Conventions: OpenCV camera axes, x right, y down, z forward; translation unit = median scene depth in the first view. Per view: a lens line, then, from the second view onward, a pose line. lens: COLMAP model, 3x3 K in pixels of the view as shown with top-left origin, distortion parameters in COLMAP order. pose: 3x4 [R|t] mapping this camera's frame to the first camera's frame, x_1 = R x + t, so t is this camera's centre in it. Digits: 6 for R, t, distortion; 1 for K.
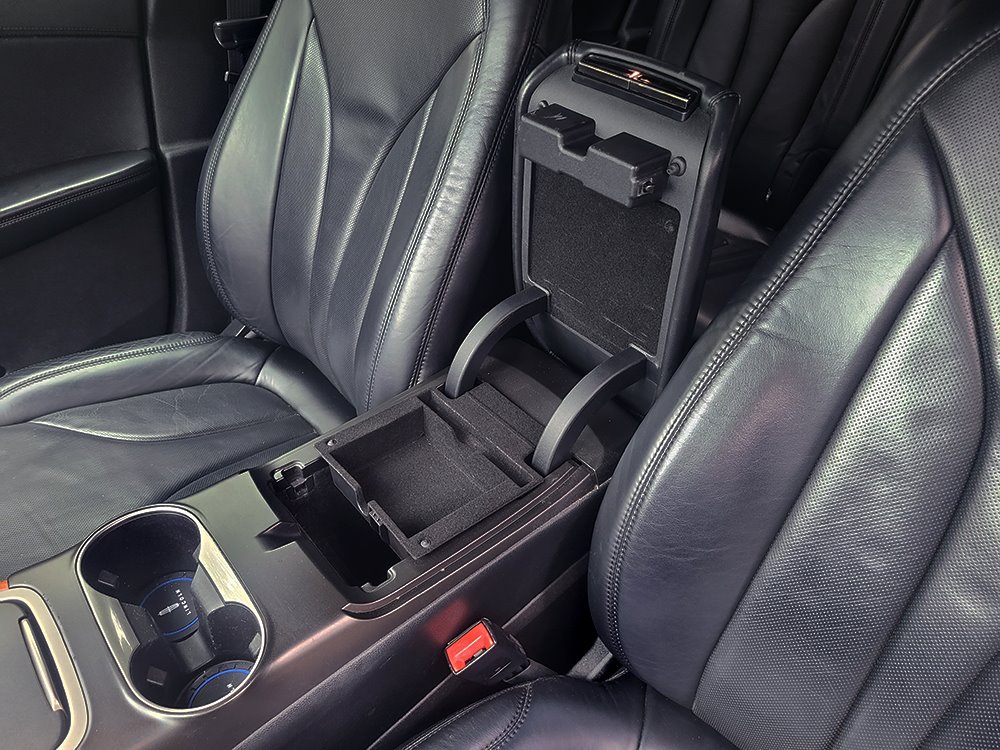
lens RADIAL K [[718.1, 0, 500.7], [0, 718.1, 360.0], [0, 0, 1]] dist [0.057875, -0.043115]
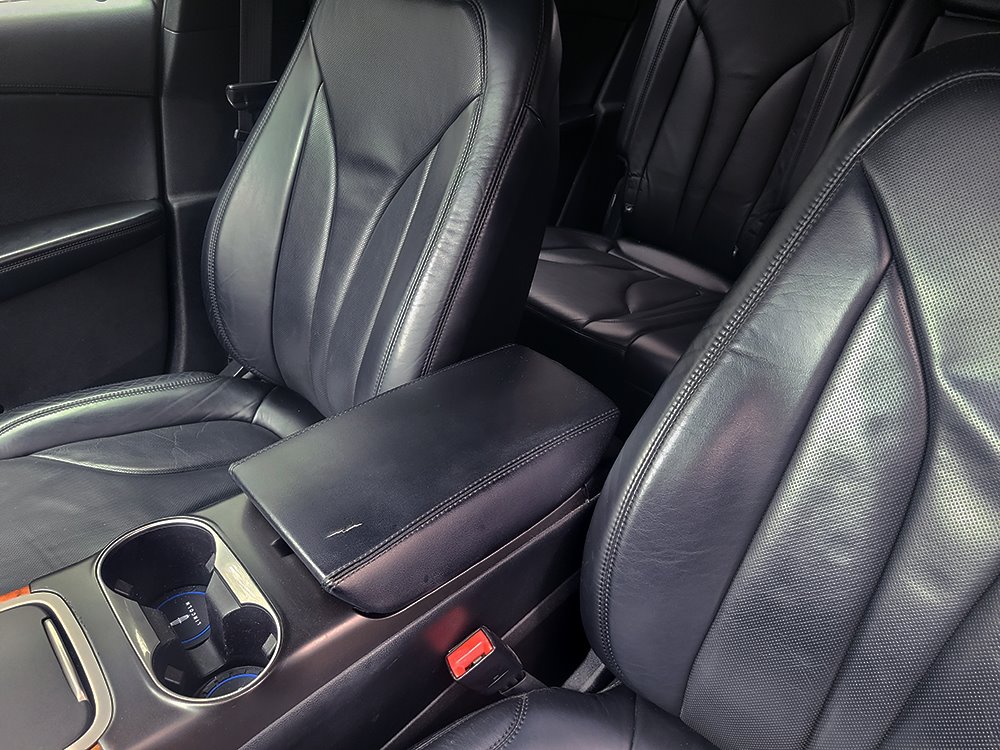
lens RADIAL K [[748.6, 0, 500.0], [0, 748.6, 375.0], [0, 0, 1]] dist [0.060874, -0.050255]
pose [[0.998889, 0.003213, 0.047007, -0.050655], [0.001417, 0.995172, -0.098132, 0.099352], [-0.047095, 0.098089, 0.994063, -0.126504]]
